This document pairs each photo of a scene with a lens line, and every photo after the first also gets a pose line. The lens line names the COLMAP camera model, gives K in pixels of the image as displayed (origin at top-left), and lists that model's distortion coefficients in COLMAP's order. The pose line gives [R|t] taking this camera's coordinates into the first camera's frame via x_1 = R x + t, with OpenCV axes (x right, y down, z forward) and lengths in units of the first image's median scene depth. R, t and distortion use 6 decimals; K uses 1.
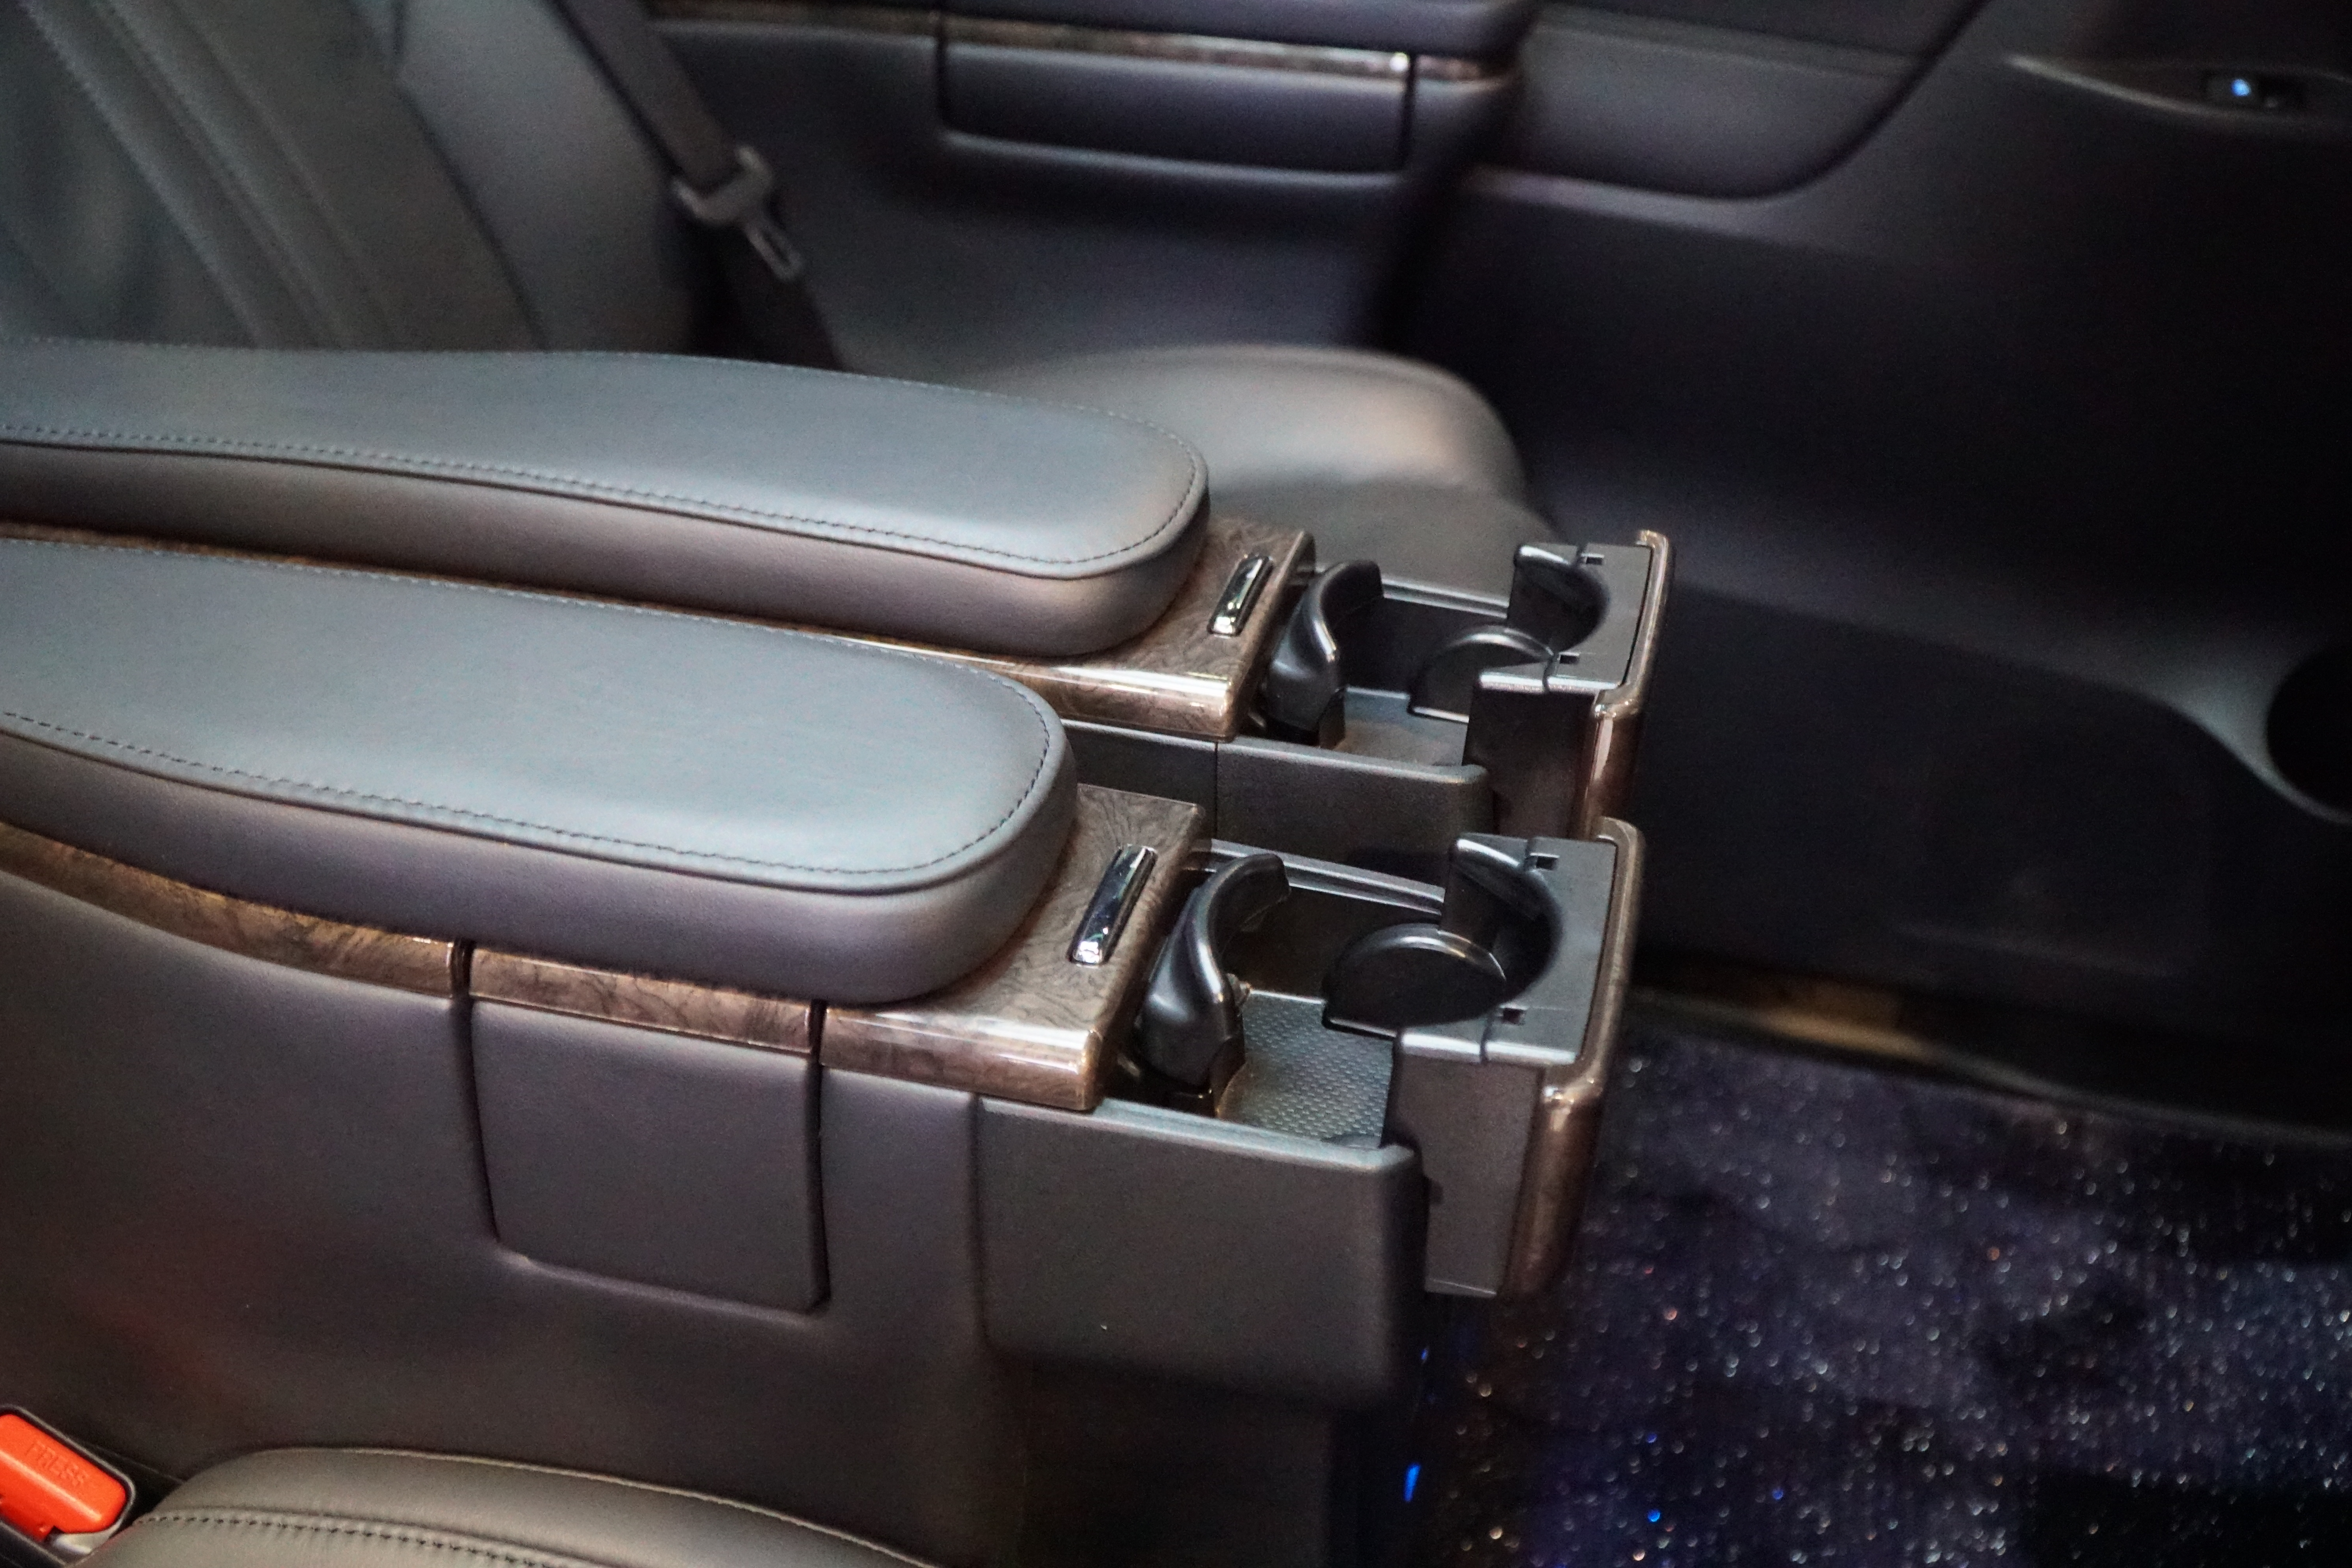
lens RADIAL K [[2385.5, 0, 1147.6], [0, 2385.5, 758.2], [0, 0, 1]] dist [0.053508, -0.020085]
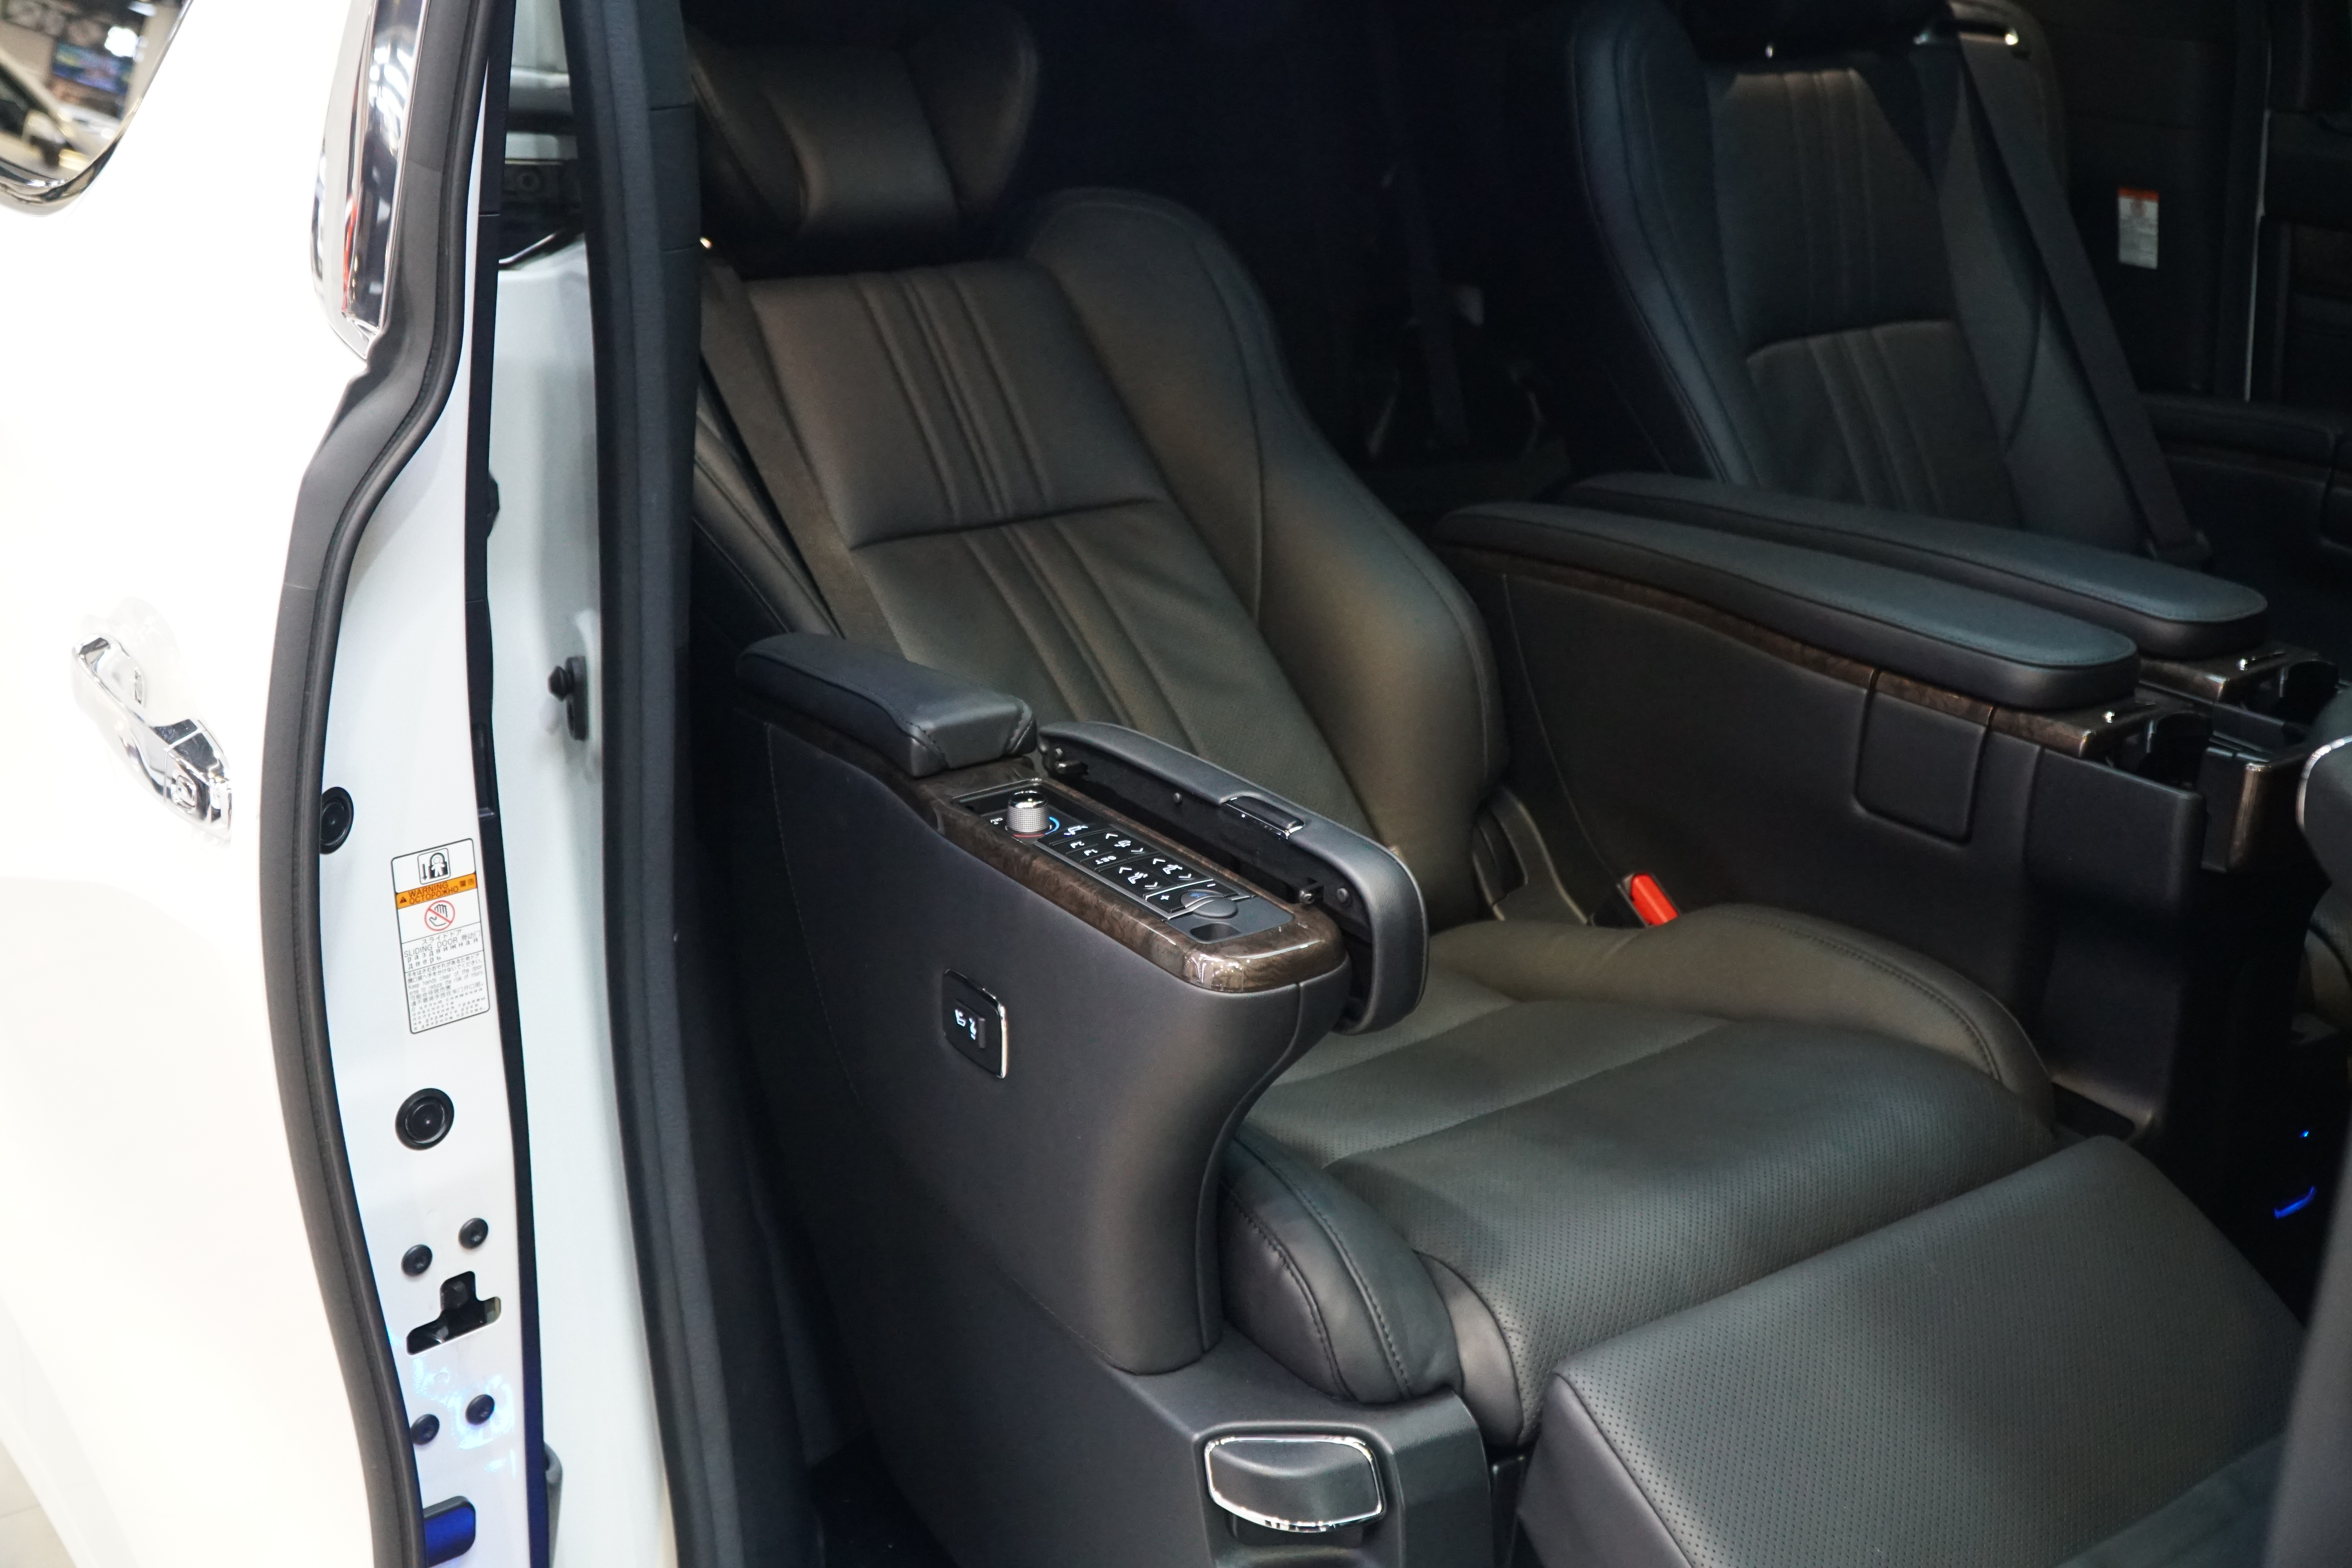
lens RADIAL K [[2327.3, 0, 1176.0], [0, 2327.3, 784.0], [0, 0, 1]] dist [0.065486, -0.233660]
pose [[0.780077, 0.217630, -0.586615, 0.657722], [-0.327150, 0.941058, -0.085916, 0.661720], [0.533341, 0.258932, 0.805296, -1.488740]]
